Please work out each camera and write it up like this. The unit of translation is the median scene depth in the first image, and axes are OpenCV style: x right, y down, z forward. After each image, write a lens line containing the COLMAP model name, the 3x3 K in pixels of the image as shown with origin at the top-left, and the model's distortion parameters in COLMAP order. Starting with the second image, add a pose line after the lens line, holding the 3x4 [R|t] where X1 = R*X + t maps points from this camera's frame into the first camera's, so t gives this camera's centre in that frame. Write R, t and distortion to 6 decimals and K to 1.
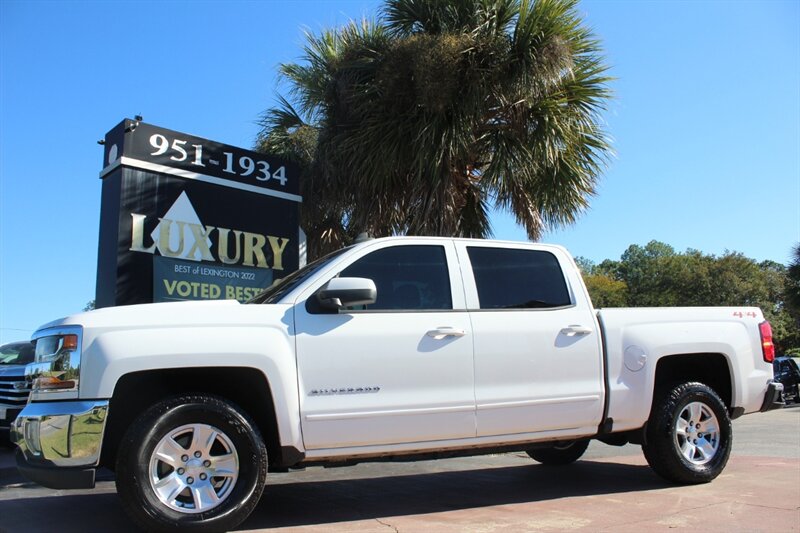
lens RADIAL K [[664.3, 0, 398.6], [0, 664.3, 274.4], [0, 0, 1]] dist [-0.176459, 0.166223]
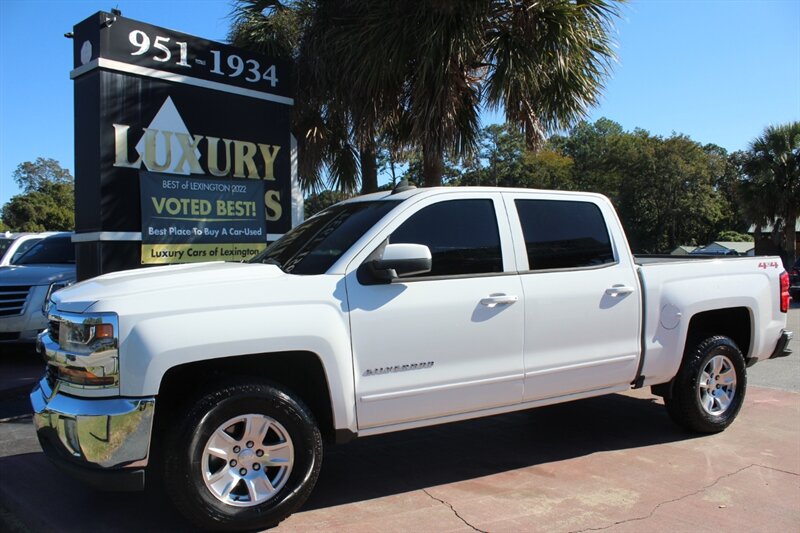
lens RADIAL K [[664.3, 0, 398.6], [0, 664.3, 274.4], [0, 0, 1]] dist [-0.176459, 0.166223]
pose [[0.995830, 0.016452, 0.089728, -0.093037], [-0.034210, 0.979169, 0.200144, -0.078364], [-0.084566, -0.202379, 0.975649, 0.058465]]
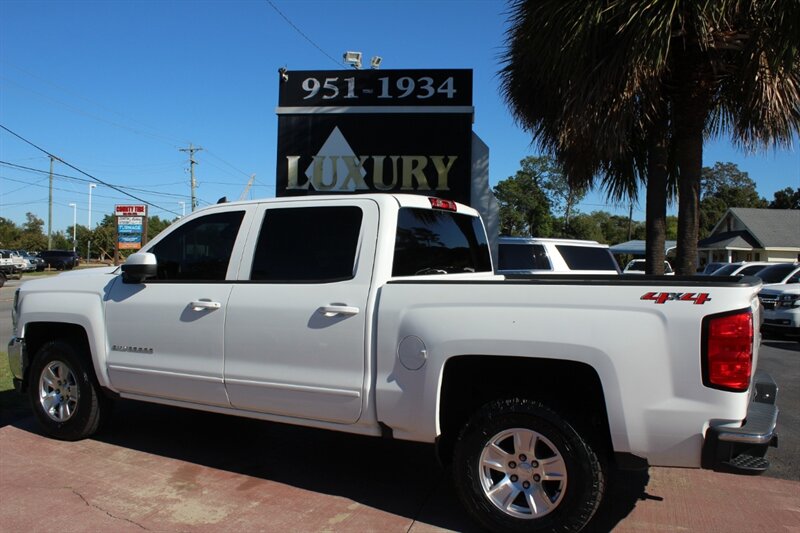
lens RADIAL K [[706.0, 0, 400.6], [0, 706.0, 276.4], [0, 0, 1]] dist [-0.147991, 0.109830]
pose [[0.629476, 0.059833, -0.774713, 0.655059], [0.098026, 0.982950, 0.155565, -0.056112], [0.770812, -0.173867, 0.612878, 0.344203]]
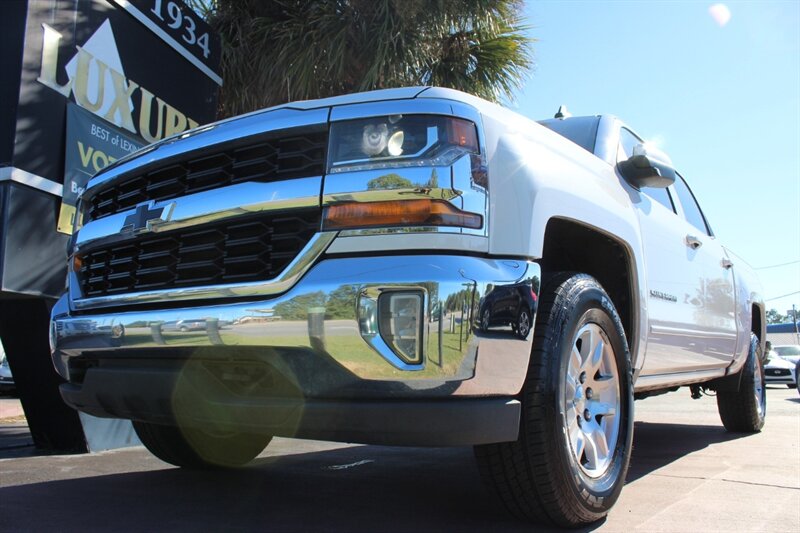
lens RADIAL K [[664.3, 0, 398.6], [0, 664.3, 274.4], [0, 0, 1]] dist [-0.176459, 0.166223]
pose [[0.861843, 0.101826, 0.496848, -0.379455], [-0.112540, 0.993612, -0.008421, 0.104938], [-0.494532, -0.048657, 0.867797, 0.287661]]
